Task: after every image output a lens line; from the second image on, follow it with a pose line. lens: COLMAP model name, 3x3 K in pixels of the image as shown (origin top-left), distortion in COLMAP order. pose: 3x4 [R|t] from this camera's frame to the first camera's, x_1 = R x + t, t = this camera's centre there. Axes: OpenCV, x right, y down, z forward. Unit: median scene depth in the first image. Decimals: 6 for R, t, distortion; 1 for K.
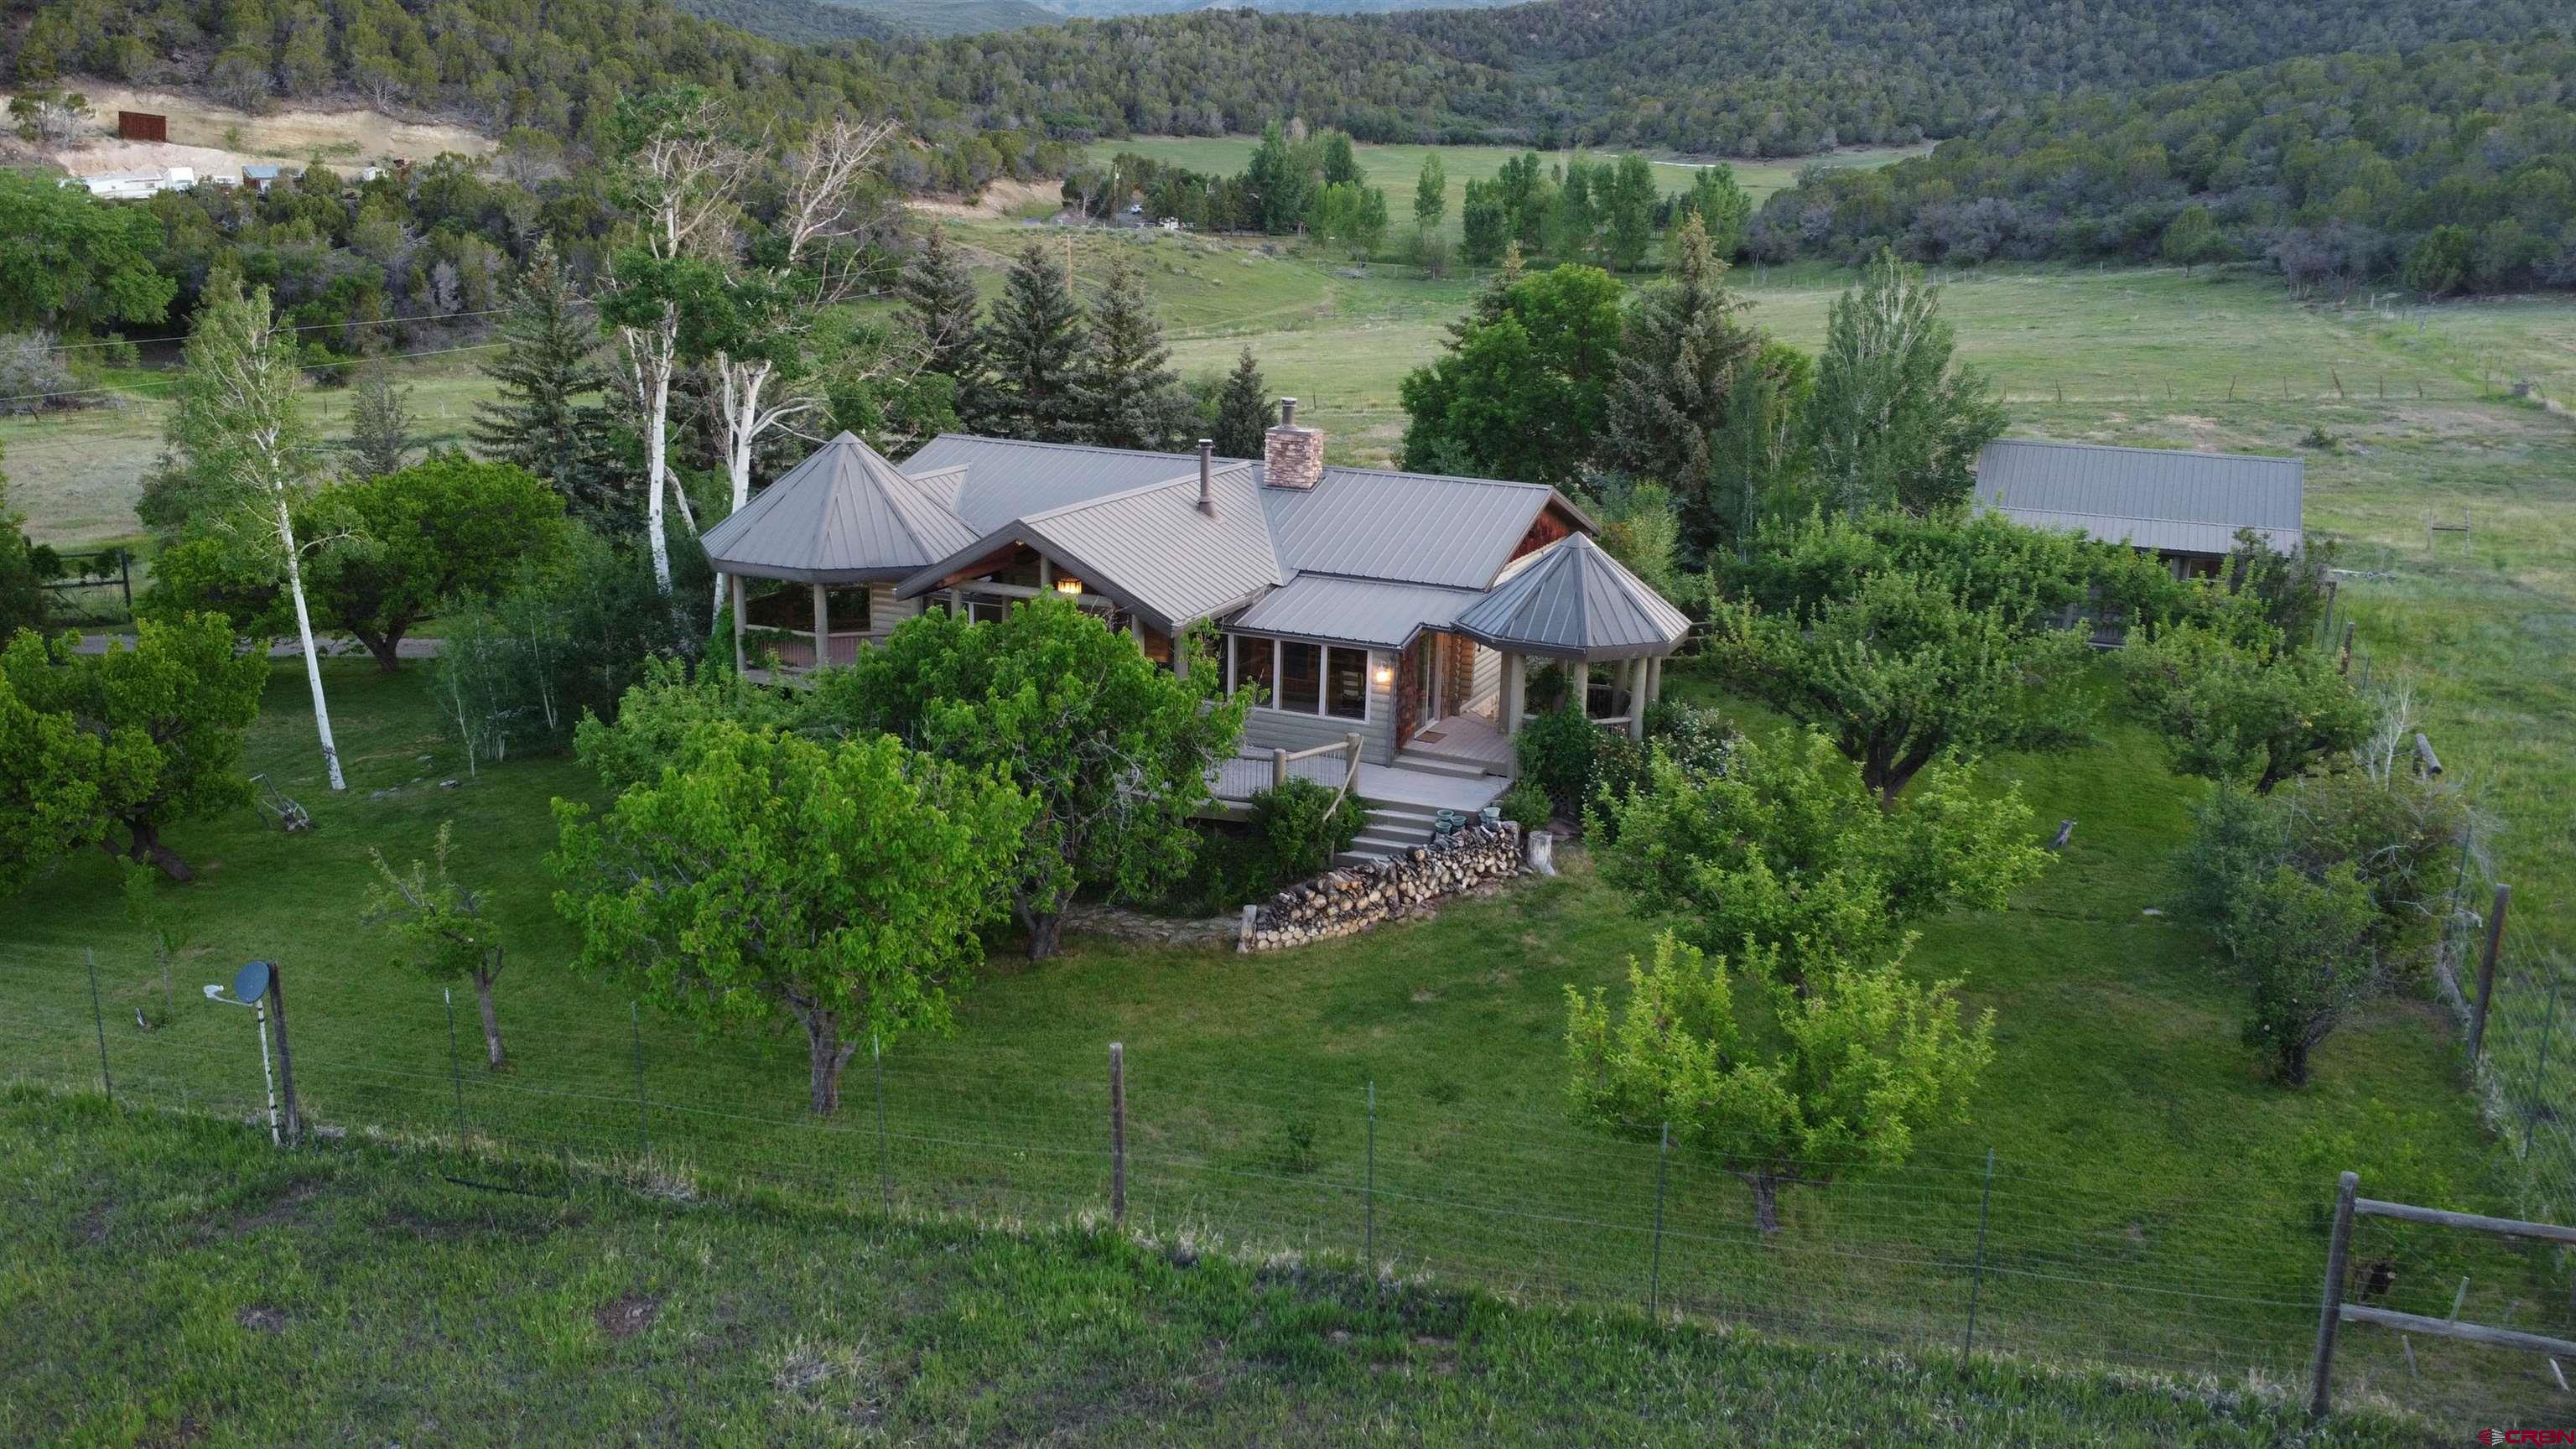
lens RADIAL K [[1944.4, 0, 1284.7], [0, 1944.4, 722.5], [0, 0, 1]] dist [0.003774, -0.013984]
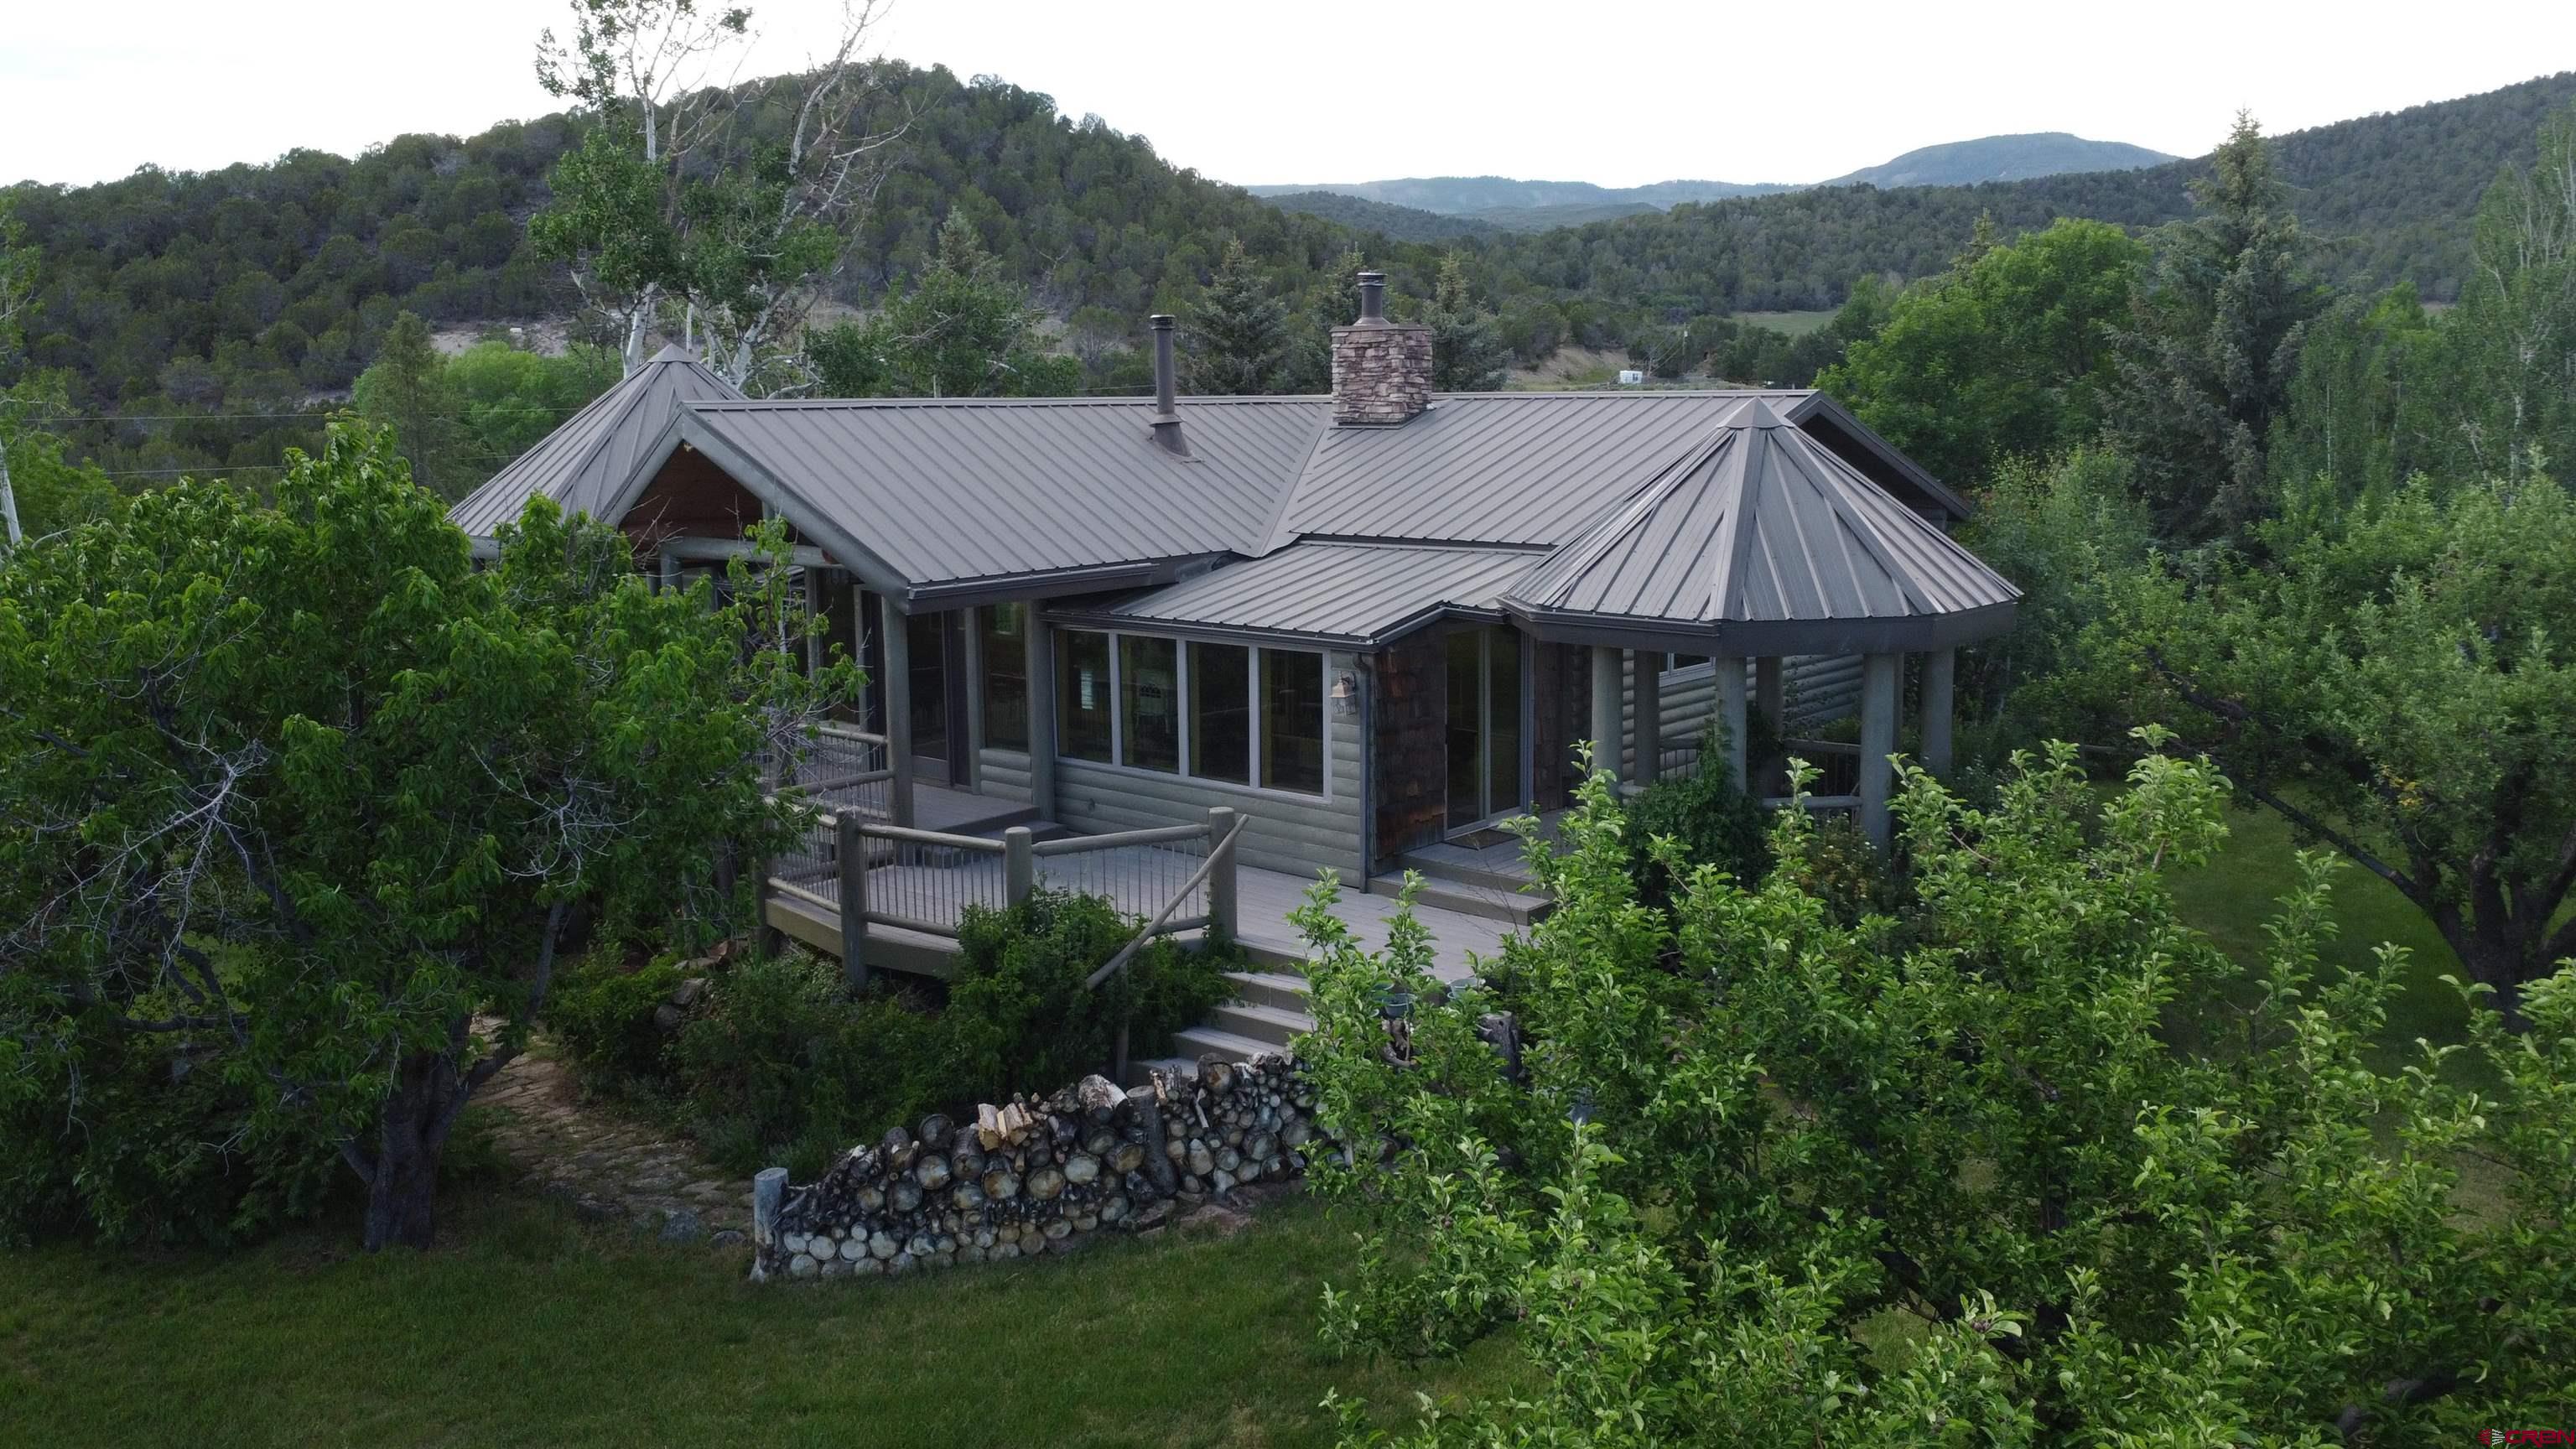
lens RADIAL K [[1944.4, 0, 1286.6], [0, 1944.4, 713.9], [0, 0, 1]] dist [0.003774, -0.013984]
pose [[0.951855, 0.011360, -0.306338, 0.048627], [-0.042769, 0.994461, -0.096014, 0.006933], [0.303551, 0.104493, 0.947068, 0.137881]]
